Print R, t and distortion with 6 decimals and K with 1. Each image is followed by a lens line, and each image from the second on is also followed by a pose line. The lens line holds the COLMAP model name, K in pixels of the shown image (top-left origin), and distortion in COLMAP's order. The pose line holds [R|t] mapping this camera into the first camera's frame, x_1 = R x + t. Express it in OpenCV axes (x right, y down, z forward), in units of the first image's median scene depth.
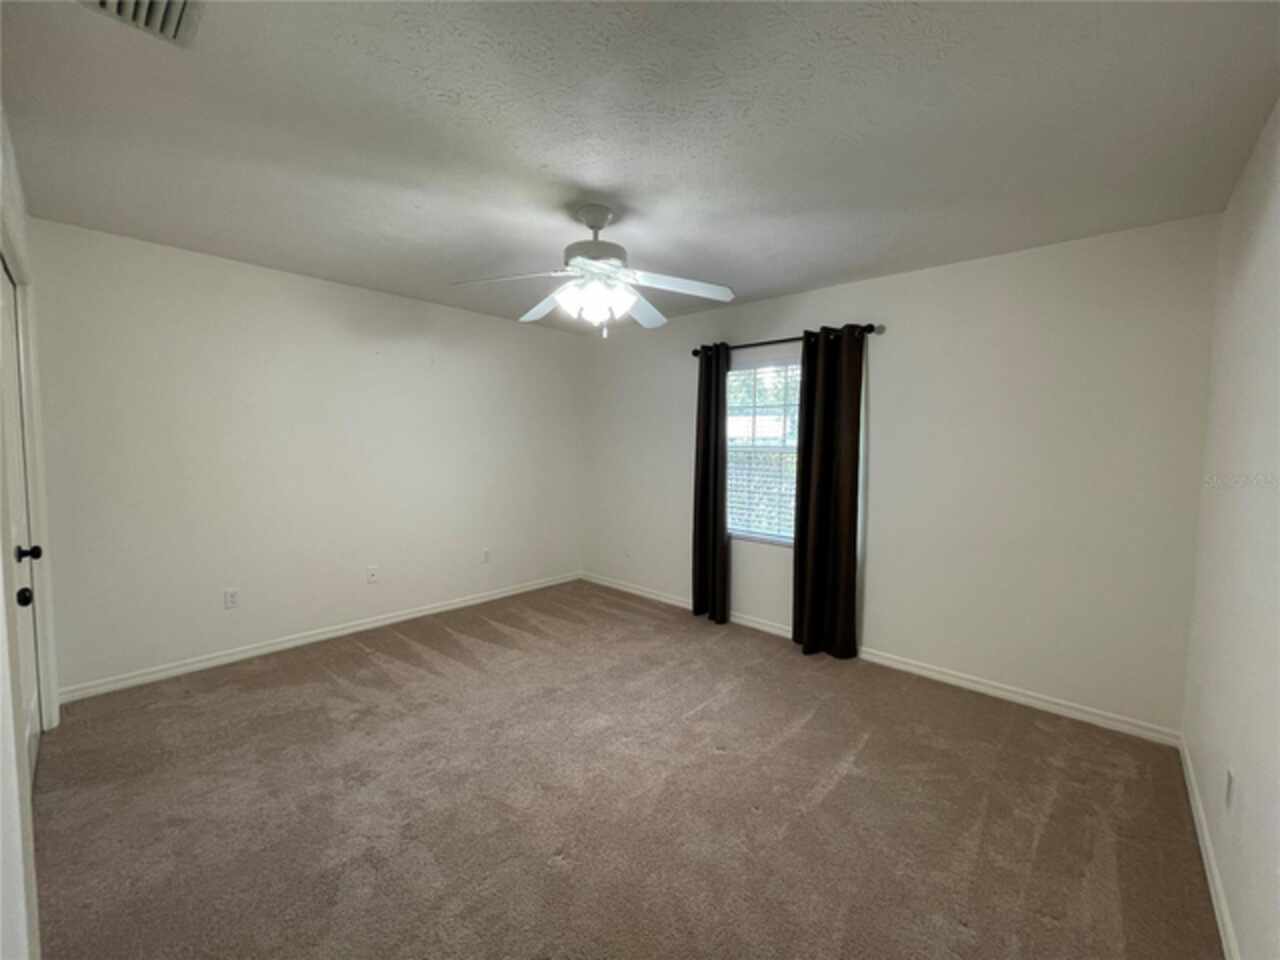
lens RADIAL K [[520.7, 0, 644.6], [0, 520.7, 477.9], [0, 0, 1]] dist [0.008738, -0.000548]
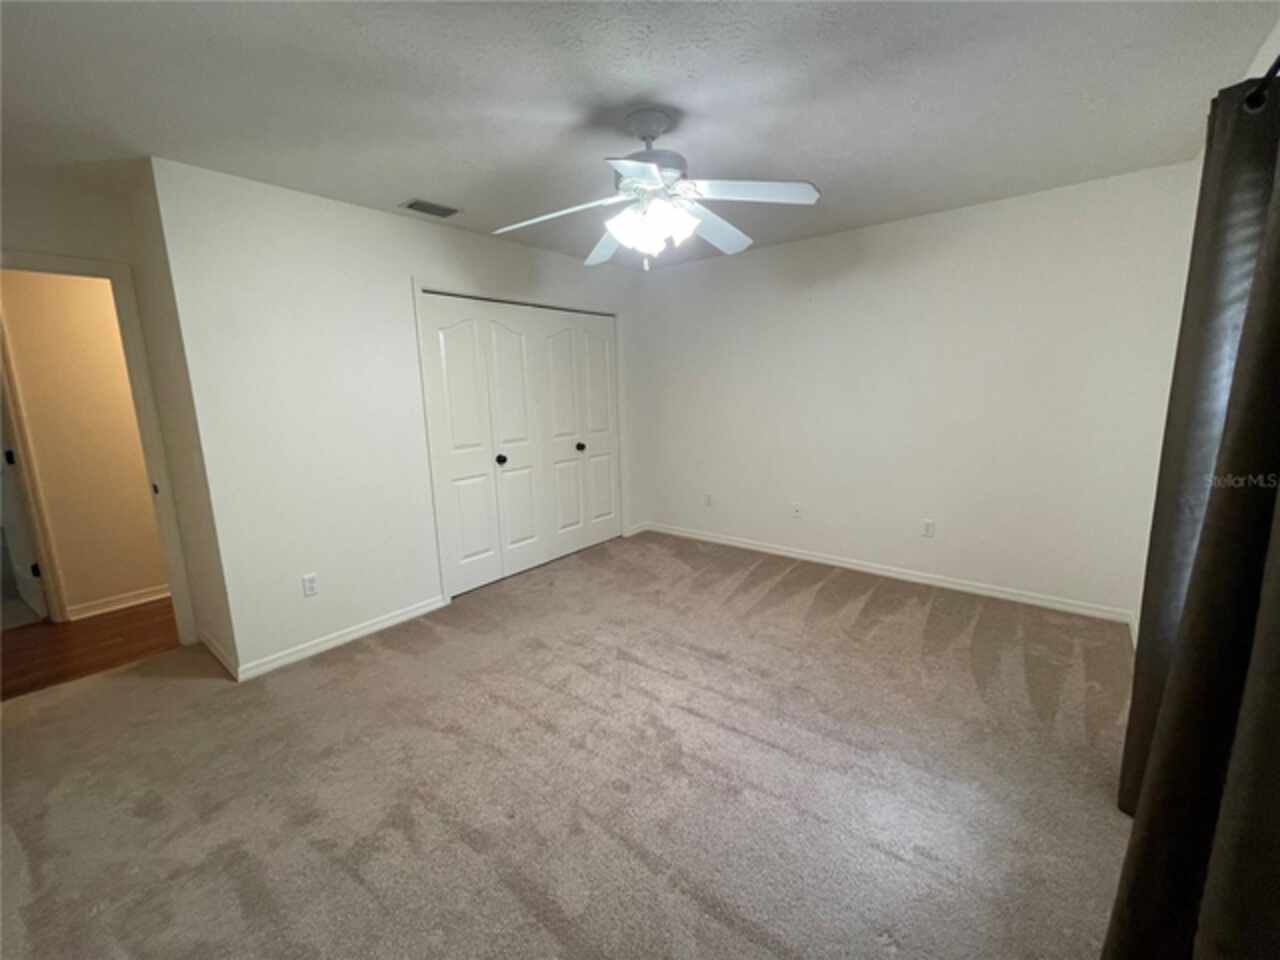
lens RADIAL K [[520.7, 0, 644.6], [0, 520.7, 477.9], [0, 0, 1]] dist [0.008738, -0.000548]
pose [[0.056013, 0.160692, -0.985414, 0.657101], [-0.037001, 0.986620, 0.158785, -0.061058], [0.997744, 0.027567, 0.061209, 0.731242]]
